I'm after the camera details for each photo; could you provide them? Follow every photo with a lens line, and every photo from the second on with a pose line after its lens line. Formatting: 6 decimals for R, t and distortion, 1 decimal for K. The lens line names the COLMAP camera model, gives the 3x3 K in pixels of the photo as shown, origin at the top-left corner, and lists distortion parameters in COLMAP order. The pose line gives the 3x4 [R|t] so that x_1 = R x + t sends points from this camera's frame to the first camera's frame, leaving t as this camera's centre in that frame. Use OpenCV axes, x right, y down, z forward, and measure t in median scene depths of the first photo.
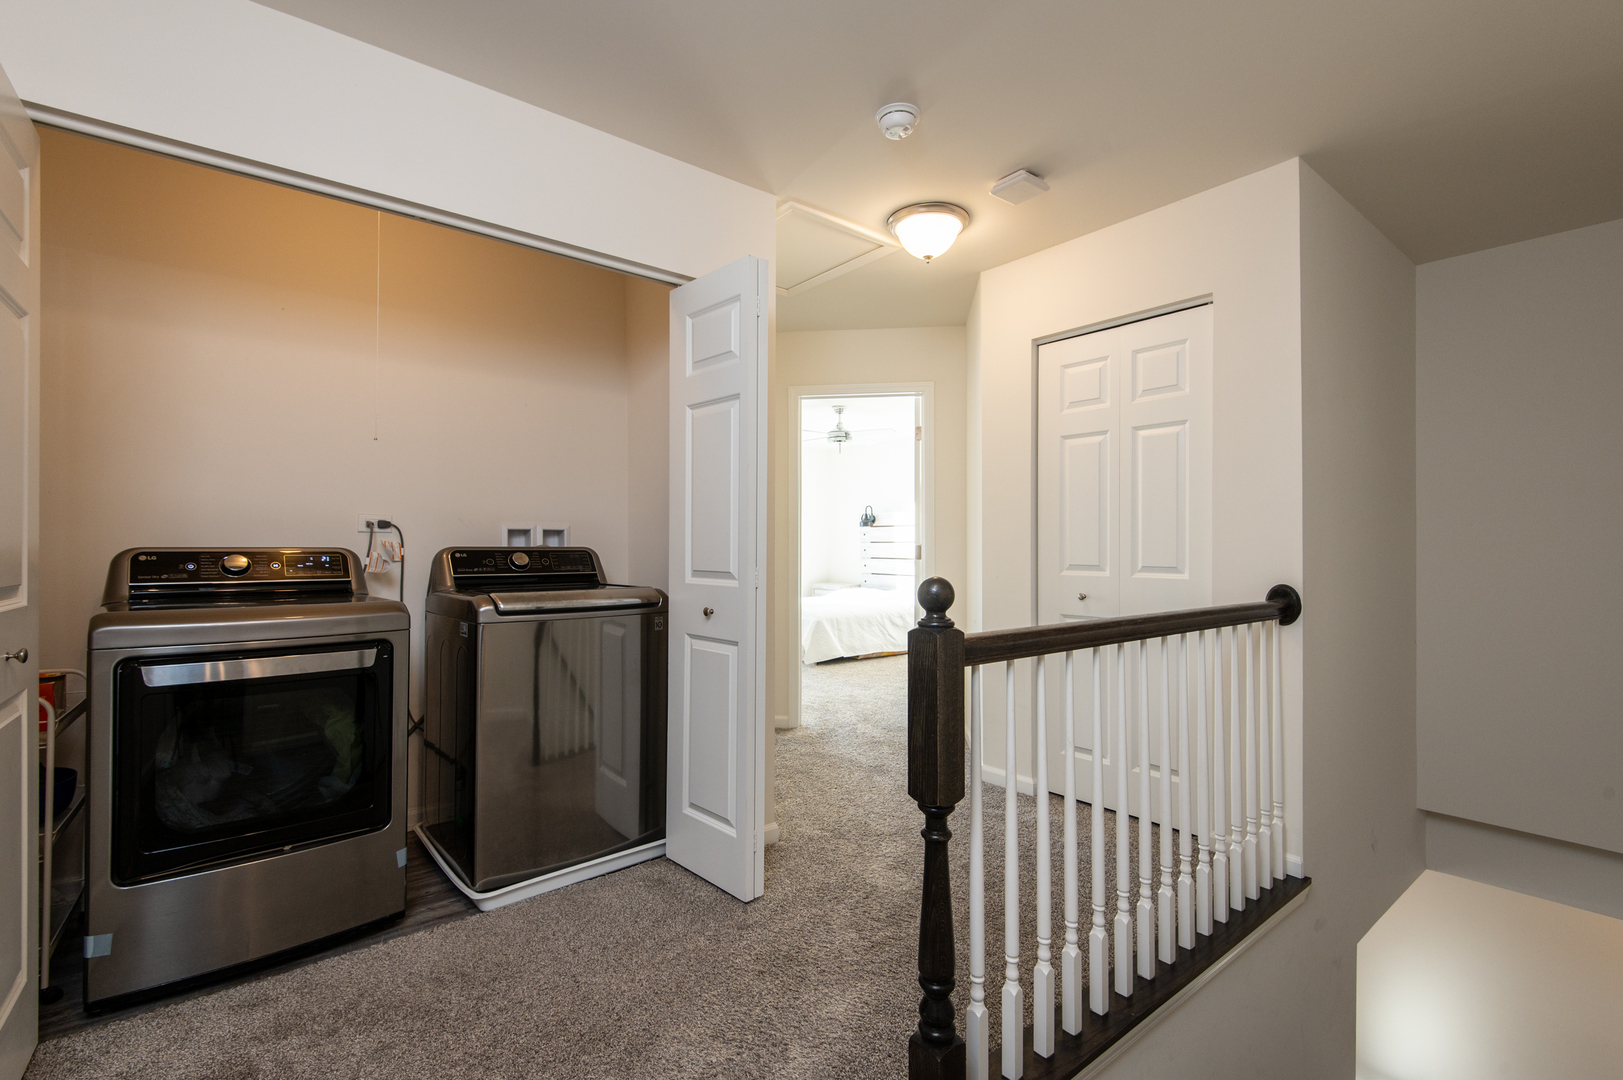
lens RADIAL K [[739.2, 0, 812.1], [0, 739.2, 539.5], [0, 0, 1]] dist [-0.000061, -0.000003]
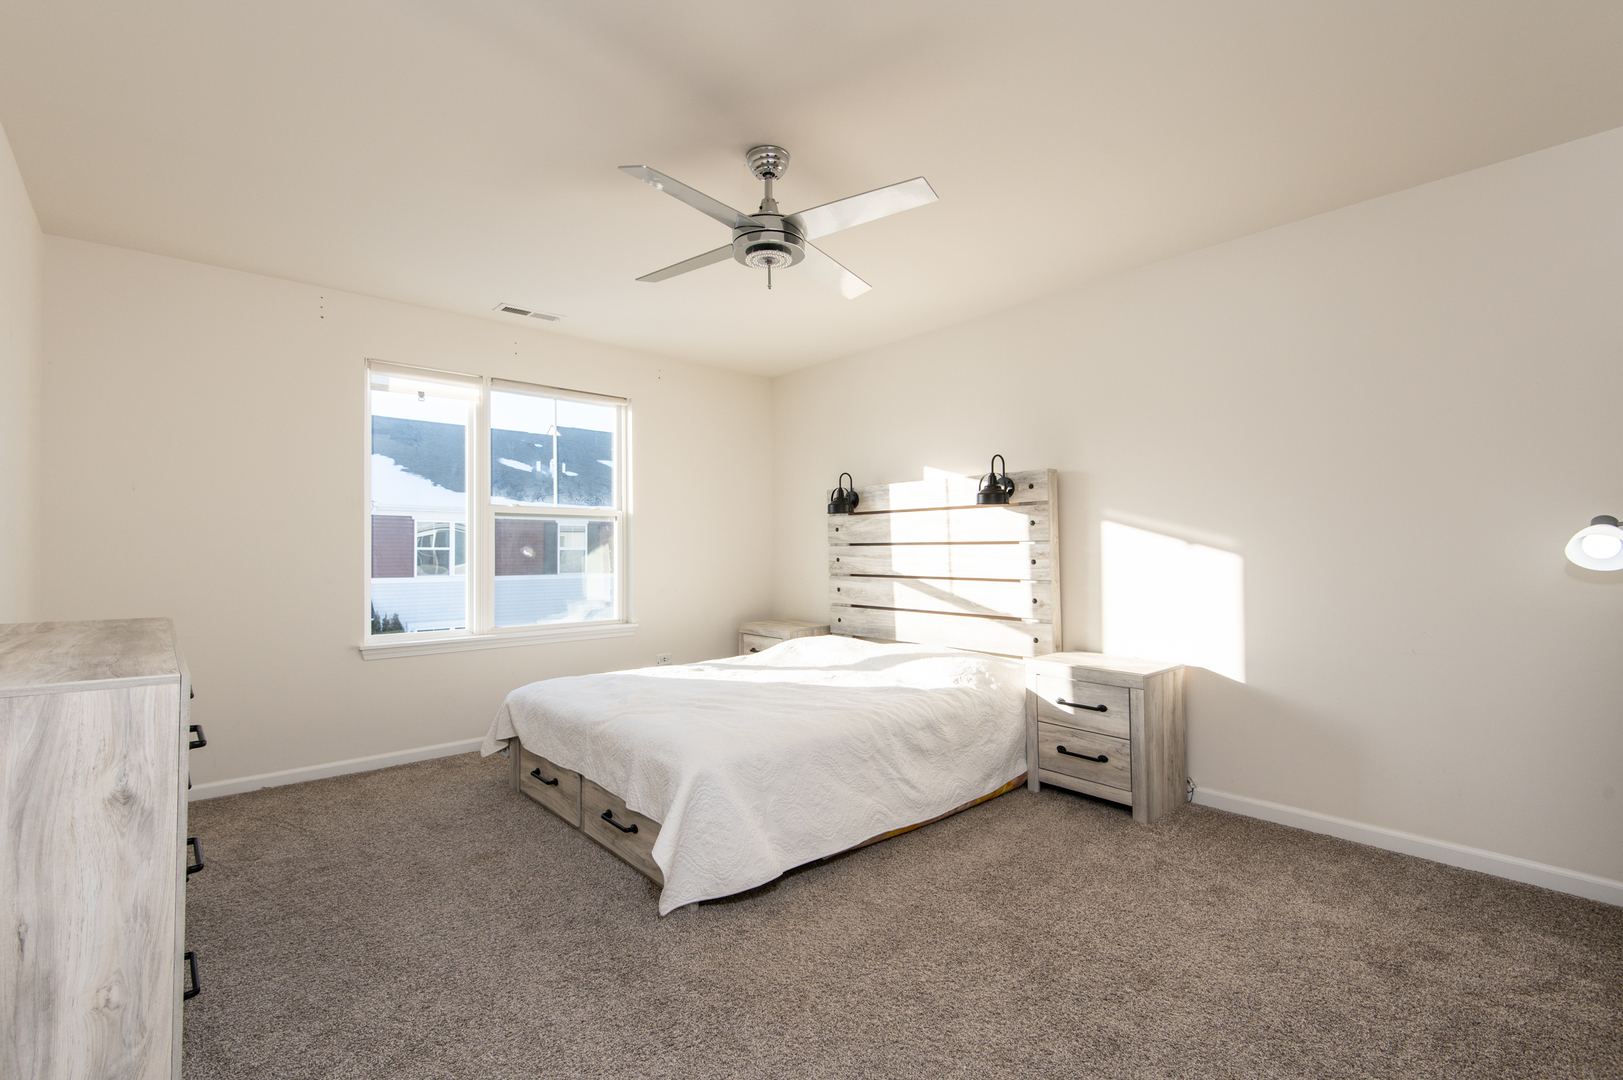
lens RADIAL K [[739.2, 0, 810.2], [0, 739.2, 544.7], [0, 0, 1]] dist [-0.000061, -0.000003]
pose [[0.999335, 0.001722, 0.036427, 0.041732], [-0.001267, 0.999921, -0.012513, 0.011933], [-0.036445, 0.012459, 0.999258, 0.617817]]
